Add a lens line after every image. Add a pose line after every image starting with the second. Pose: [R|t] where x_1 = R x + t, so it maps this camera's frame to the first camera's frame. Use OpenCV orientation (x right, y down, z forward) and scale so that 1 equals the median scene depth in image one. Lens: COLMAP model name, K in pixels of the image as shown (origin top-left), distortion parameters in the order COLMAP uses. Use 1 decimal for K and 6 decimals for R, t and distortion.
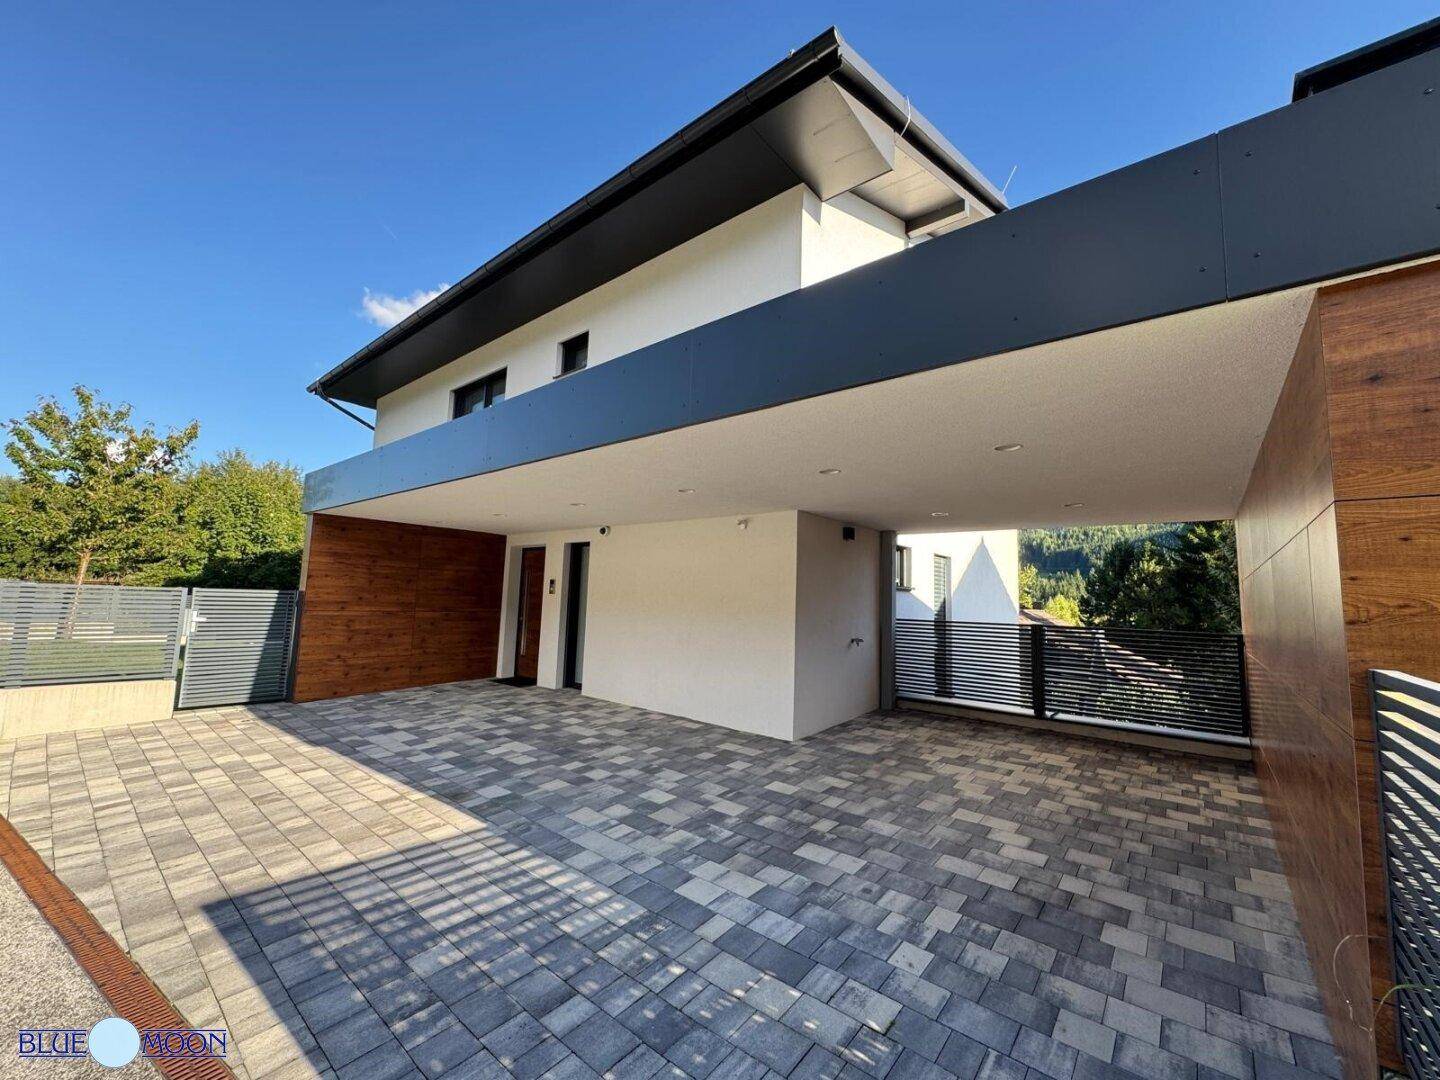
lens RADIAL K [[576.7, 0, 715.1], [0, 576.7, 541.3], [0, 0, 1]] dist [0.000287, -0.000042]
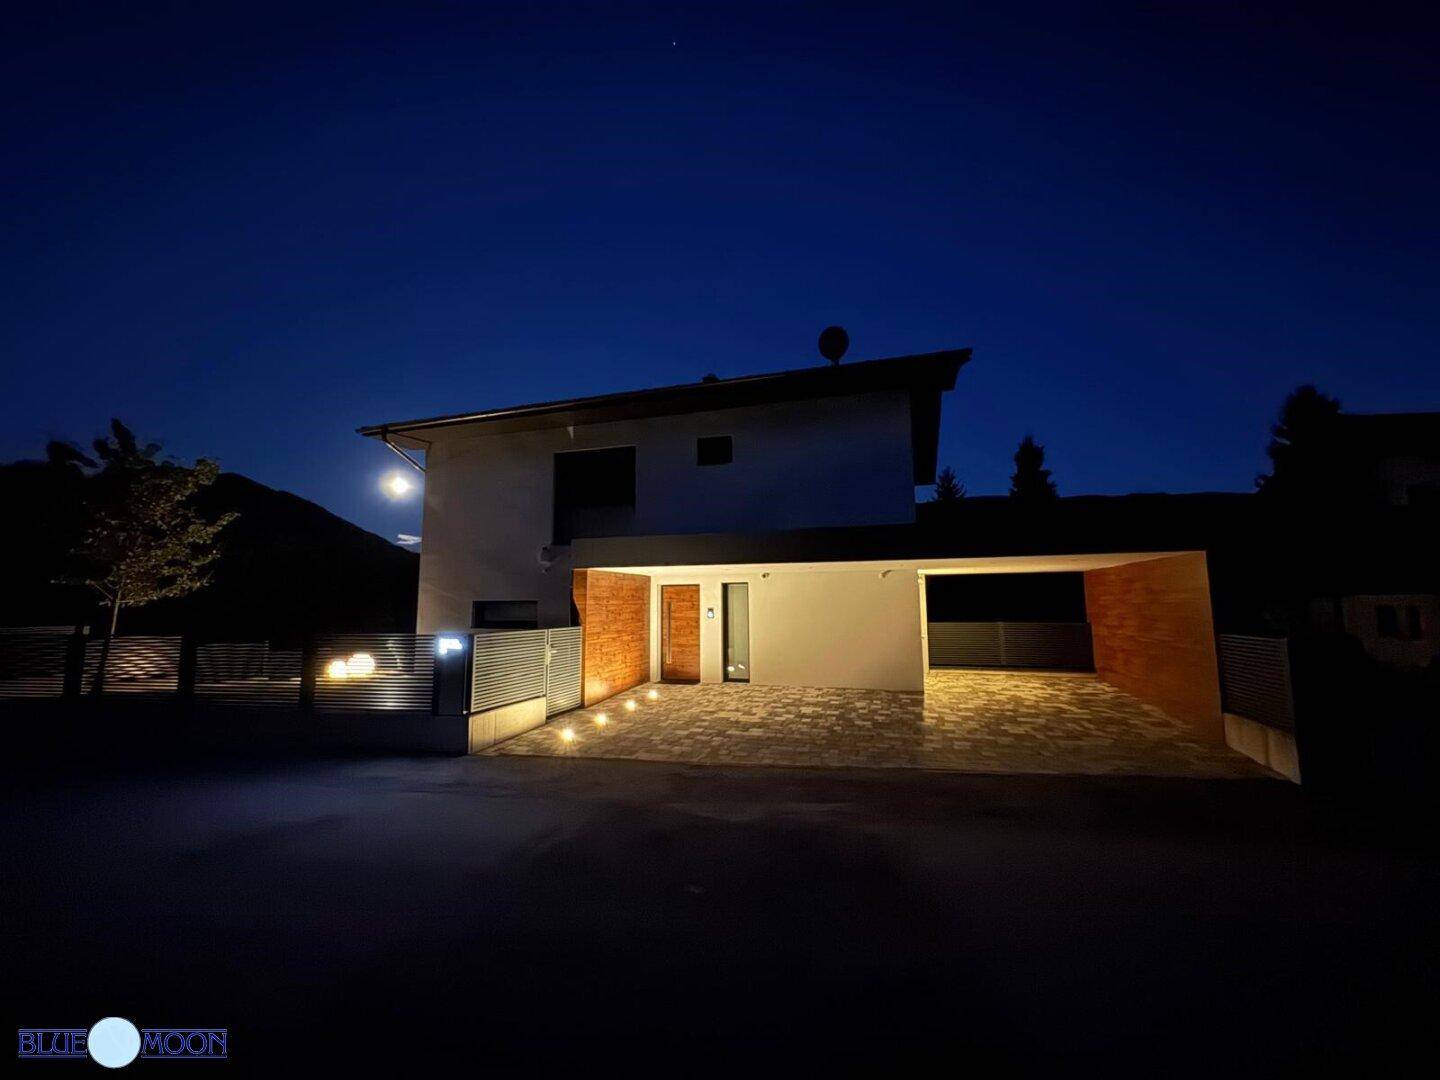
lens RADIAL K [[576.7, 0, 715.1], [0, 576.7, 541.3], [0, 0, 1]] dist [0.000287, -0.000042]
pose [[0.931501, -0.000378, 0.363739, -1.021379], [-0.001687, 0.999984, 0.005360, -0.136199], [-0.363736, -0.005607, 0.931485, -0.421525]]
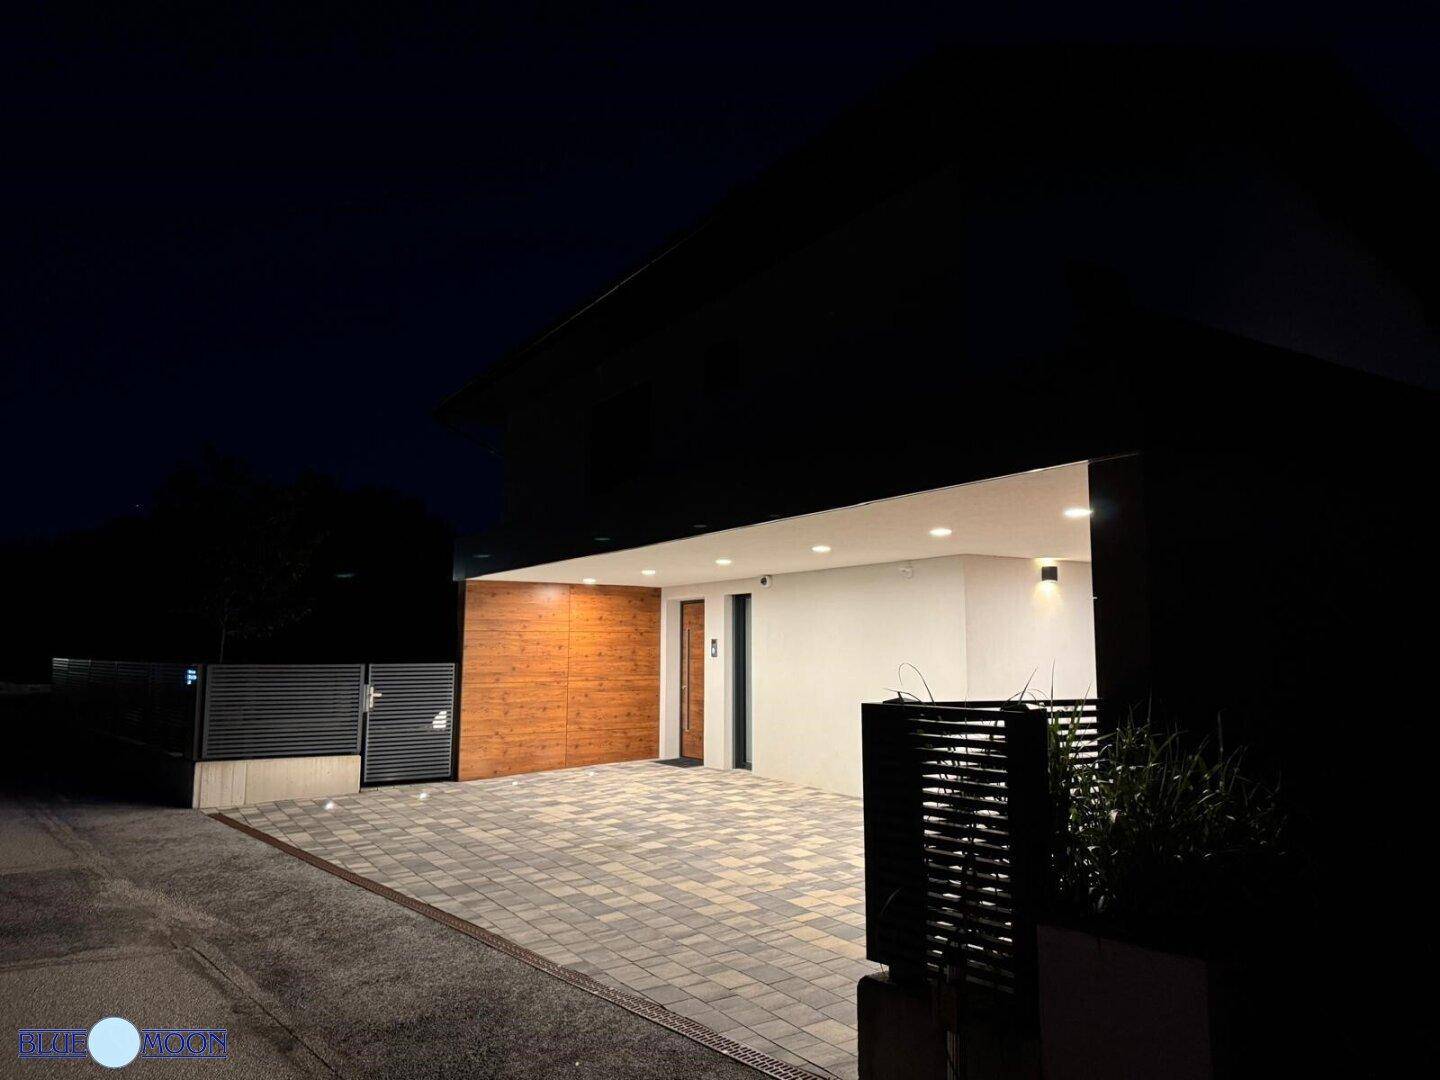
lens RADIAL K [[1007.7, 0, 720.0], [0, 1007.7, 540.0], [0, 0, 1]] dist [0.090625, -0.128999]
pose [[0.951540, -0.065719, -0.300420, 0.224690], [0.062024, 0.997836, -0.021833, -0.057392], [0.301204, 0.002141, 0.953557, -0.504449]]
